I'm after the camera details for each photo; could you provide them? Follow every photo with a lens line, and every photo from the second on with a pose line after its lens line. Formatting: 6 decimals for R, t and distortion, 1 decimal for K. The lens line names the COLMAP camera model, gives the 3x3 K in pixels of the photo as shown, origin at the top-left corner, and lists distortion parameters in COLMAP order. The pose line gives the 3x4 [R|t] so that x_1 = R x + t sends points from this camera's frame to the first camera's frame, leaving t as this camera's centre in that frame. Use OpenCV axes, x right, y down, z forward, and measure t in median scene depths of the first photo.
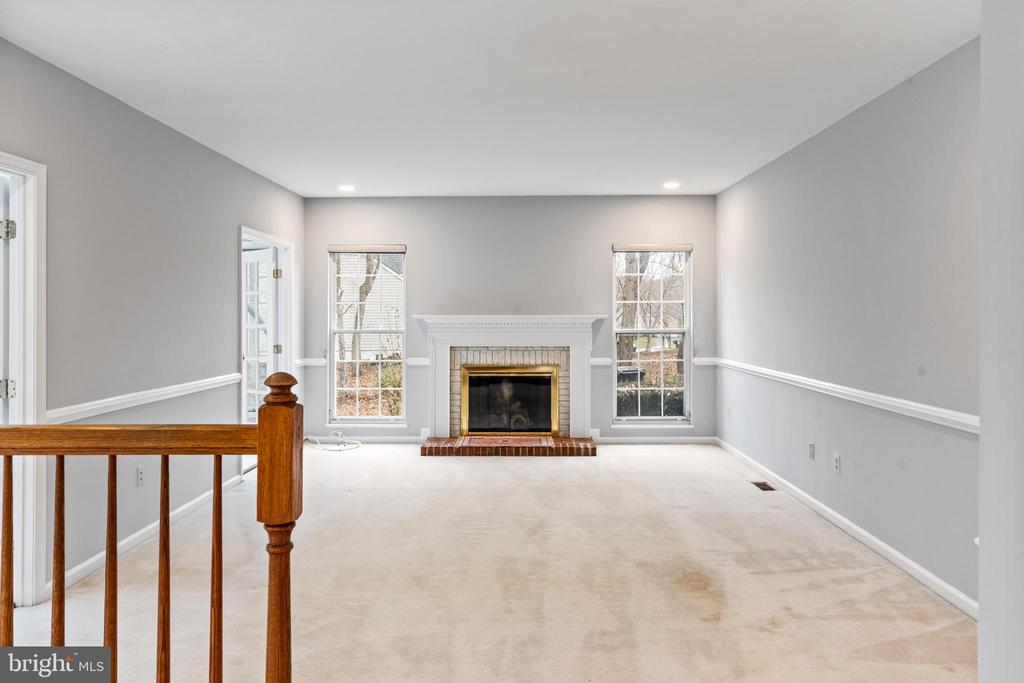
lens RADIAL K [[692.0, 0, 504.4], [0, 692.0, 333.5], [0, 0, 1]] dist [-0.011638, -0.000619]
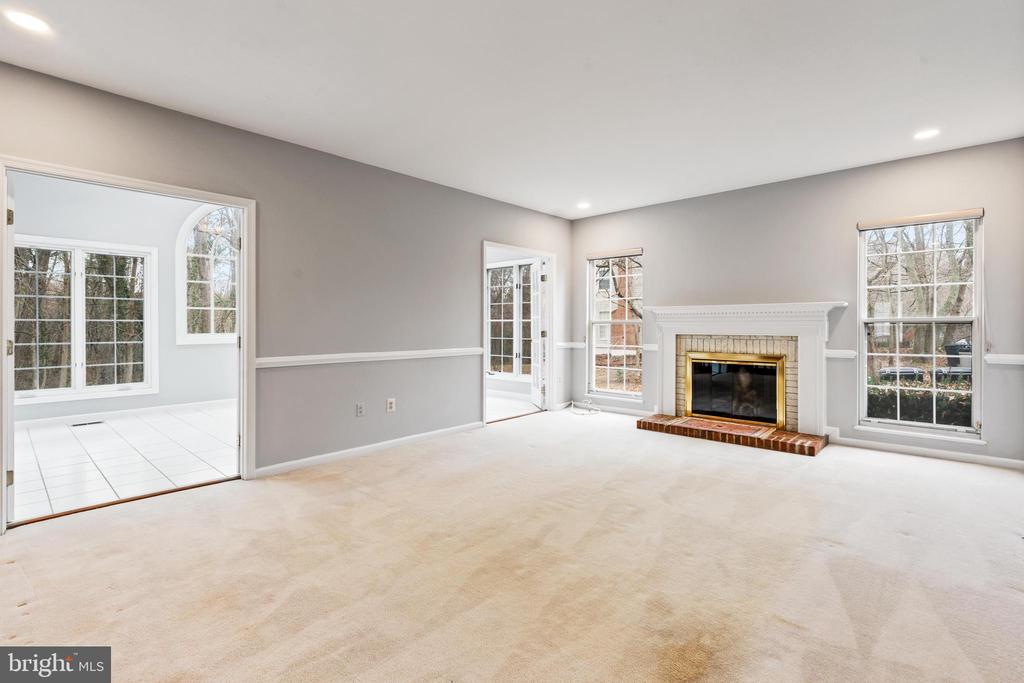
lens RADIAL K [[463.0, 0, 519.1], [0, 463.0, 331.4], [0, 0, 1]] dist [-0.006659, 0.002246]
pose [[0.760397, 0.010459, -0.649375, 0.213743], [-0.017016, 0.999848, -0.003822, 0.020912], [0.649236, 0.013956, 0.760459, 0.268468]]
